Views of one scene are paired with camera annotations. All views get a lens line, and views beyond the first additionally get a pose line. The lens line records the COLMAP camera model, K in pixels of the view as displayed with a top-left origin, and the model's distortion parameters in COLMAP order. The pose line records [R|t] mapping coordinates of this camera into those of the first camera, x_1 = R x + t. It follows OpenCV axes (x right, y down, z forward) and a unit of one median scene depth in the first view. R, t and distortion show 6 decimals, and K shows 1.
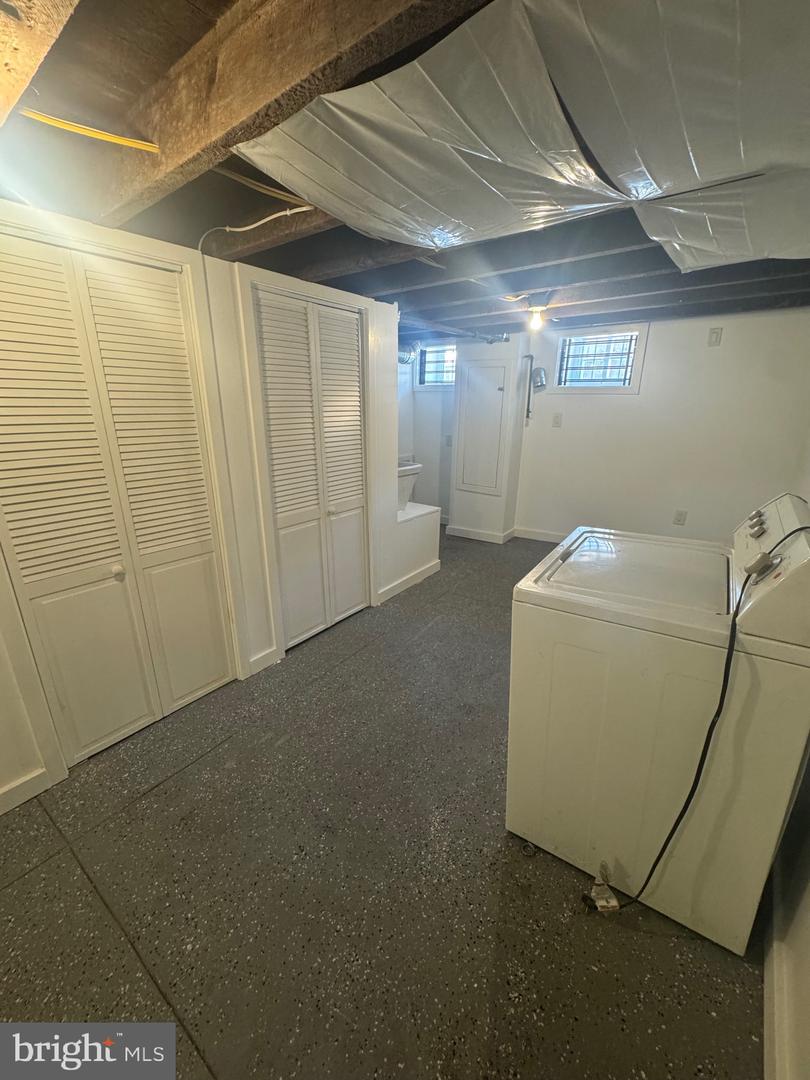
lens RADIAL K [[434.2, 0, 403.8], [0, 434.2, 541.9], [0, 0, 1]] dist [-0.002838, -0.000682]
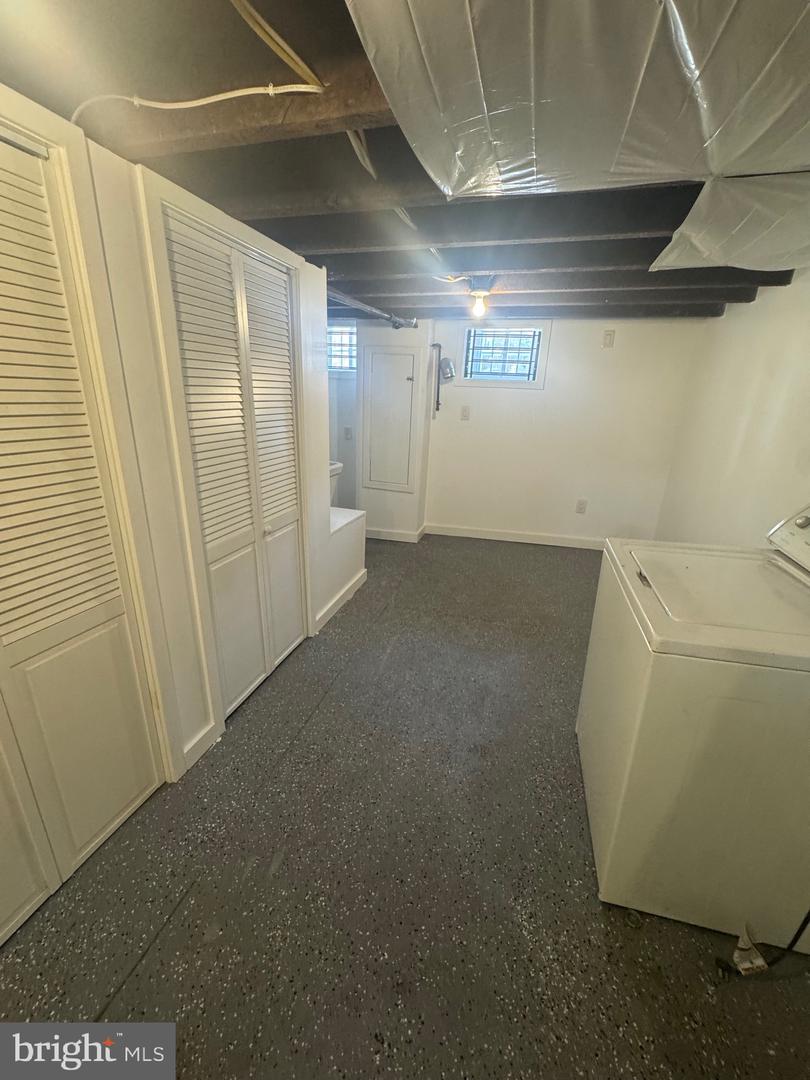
lens RADIAL K [[434.2, 0, 406.5], [0, 434.2, 541.5], [0, 0, 1]] dist [-0.002838, -0.000682]
pose [[0.936116, -0.085927, 0.341033, -0.195647], [0.076863, 0.996238, 0.040028, -0.062023], [-0.343189, -0.011258, 0.939199, 0.182379]]
